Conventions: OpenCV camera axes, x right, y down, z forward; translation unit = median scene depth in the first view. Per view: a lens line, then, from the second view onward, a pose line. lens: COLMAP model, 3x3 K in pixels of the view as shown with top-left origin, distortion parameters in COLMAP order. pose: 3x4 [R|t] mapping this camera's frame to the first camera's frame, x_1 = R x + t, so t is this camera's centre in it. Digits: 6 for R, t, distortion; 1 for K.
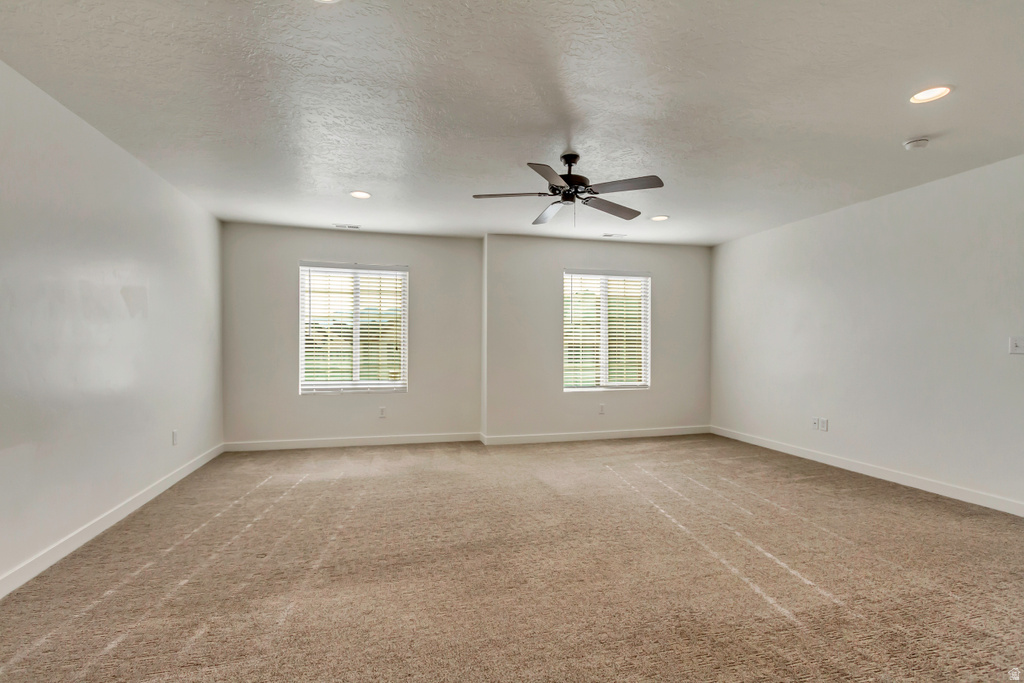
lens RADIAL K [[472.5, 0, 512.6], [0, 472.5, 347.2], [0, 0, 1]] dist [0.010048, 0.000279]
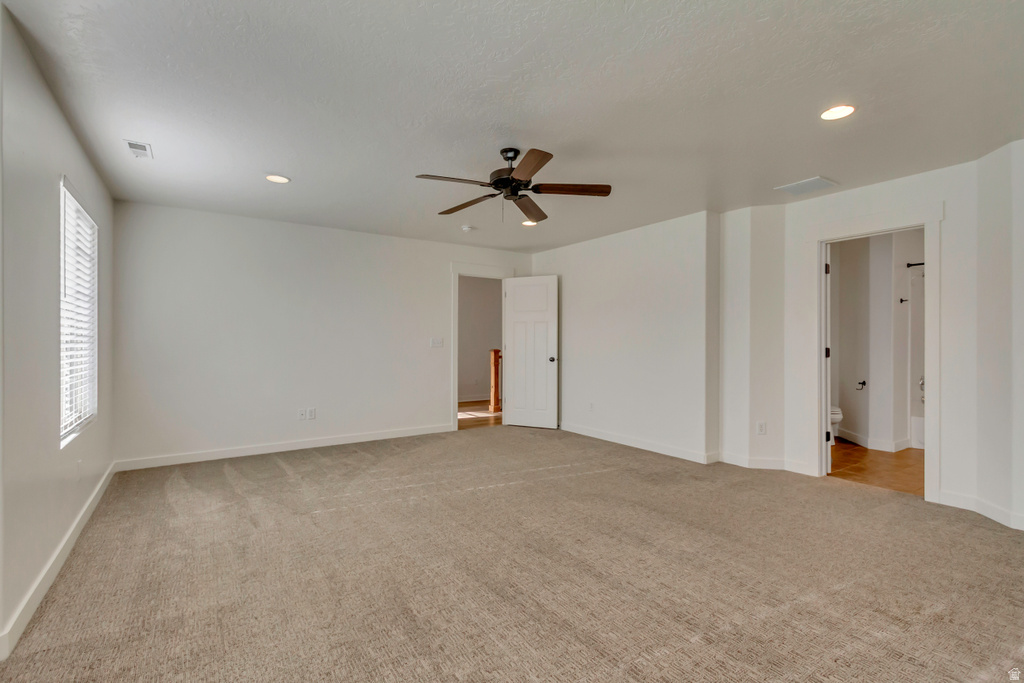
lens RADIAL K [[472.5, 0, 514.0], [0, 472.5, 343.3], [0, 0, 1]] dist [0.010048, 0.000279]
pose [[-0.332209, -0.003003, 0.943201, -0.546732], [0.005229, 0.999974, 0.005025, -0.005785], [-0.943191, 0.006602, -0.332184, 0.904834]]
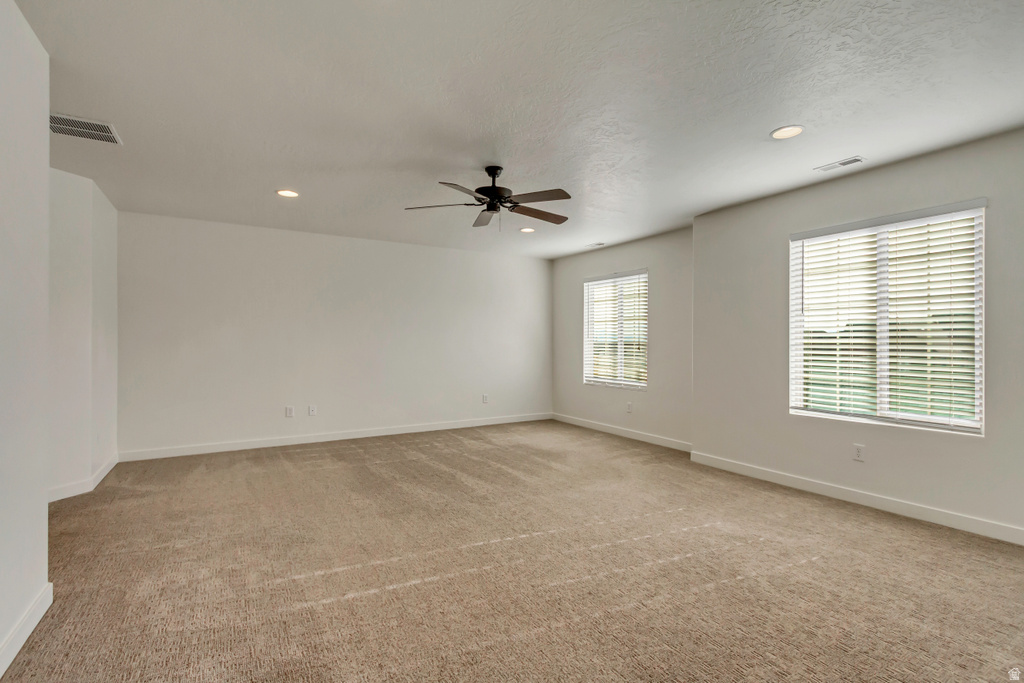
lens RADIAL K [[472.5, 0, 510.9], [0, 472.5, 338.4], [0, 0, 1]] dist [0.010048, 0.000279]
pose [[0.284154, -0.011092, -0.958714, 0.792075], [-0.012175, 0.999811, -0.015176, 0.000228], [0.958701, 0.015984, 0.283965, 0.505679]]
